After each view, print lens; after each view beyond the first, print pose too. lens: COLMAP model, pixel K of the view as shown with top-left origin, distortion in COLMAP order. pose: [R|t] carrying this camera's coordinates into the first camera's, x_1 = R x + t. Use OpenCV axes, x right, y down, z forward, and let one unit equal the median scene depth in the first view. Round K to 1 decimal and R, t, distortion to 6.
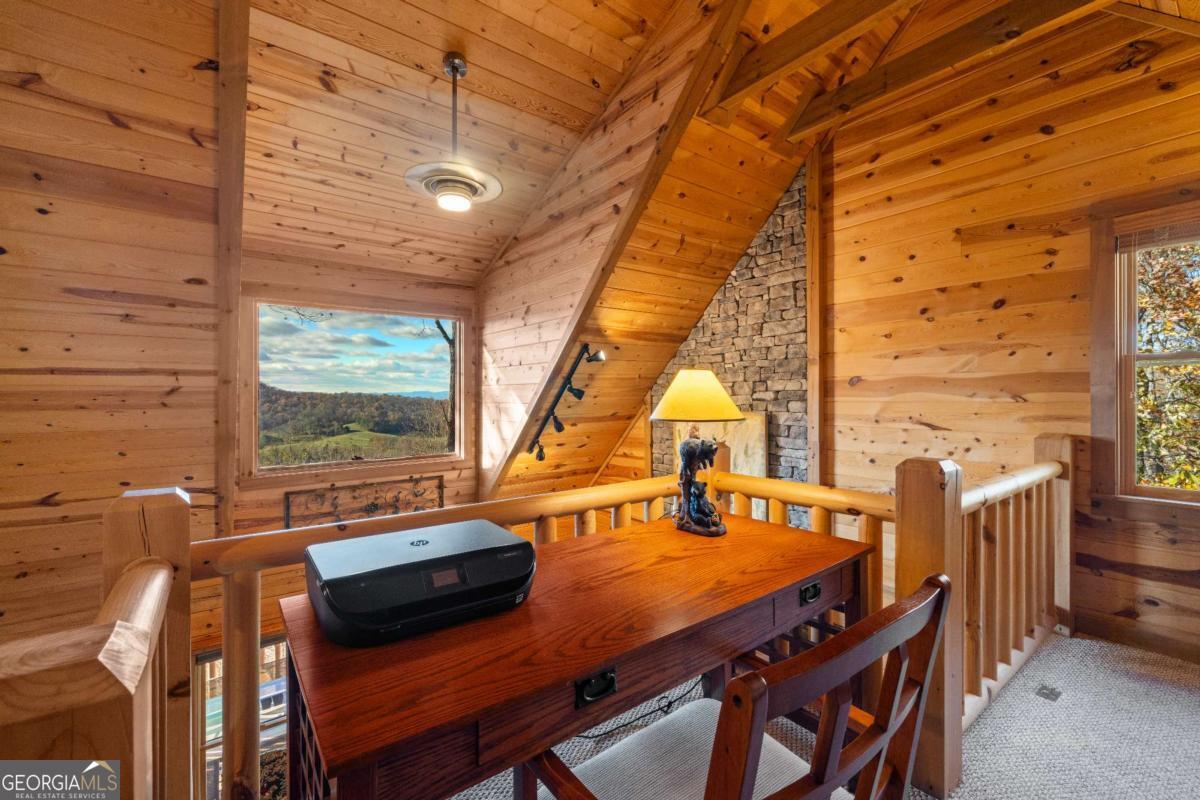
lens RADIAL K [[501.5, 0, 600.3], [0, 501.5, 399.2], [0, 0, 1]] dist [0.000563, 0.000068]
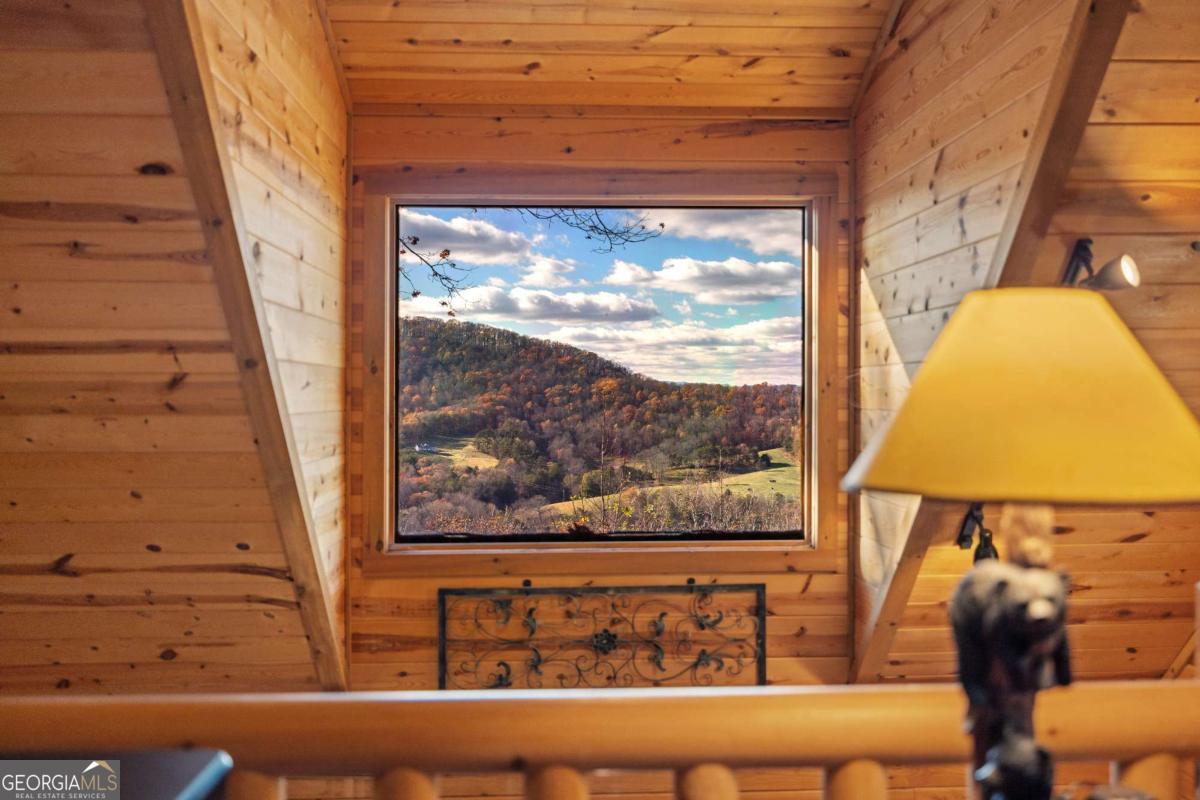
lens RADIAL K [[1159.4, 0, 602.2], [0, 1159.4, 394.4], [0, 0, 1]] dist [0.008485, 0.000000]
pose [[0.820935, 0.004040, -0.571007, 0.140444], [-0.006474, 0.999977, -0.002233, -0.001967], [0.570984, 0.005530, 0.820942, 0.155554]]
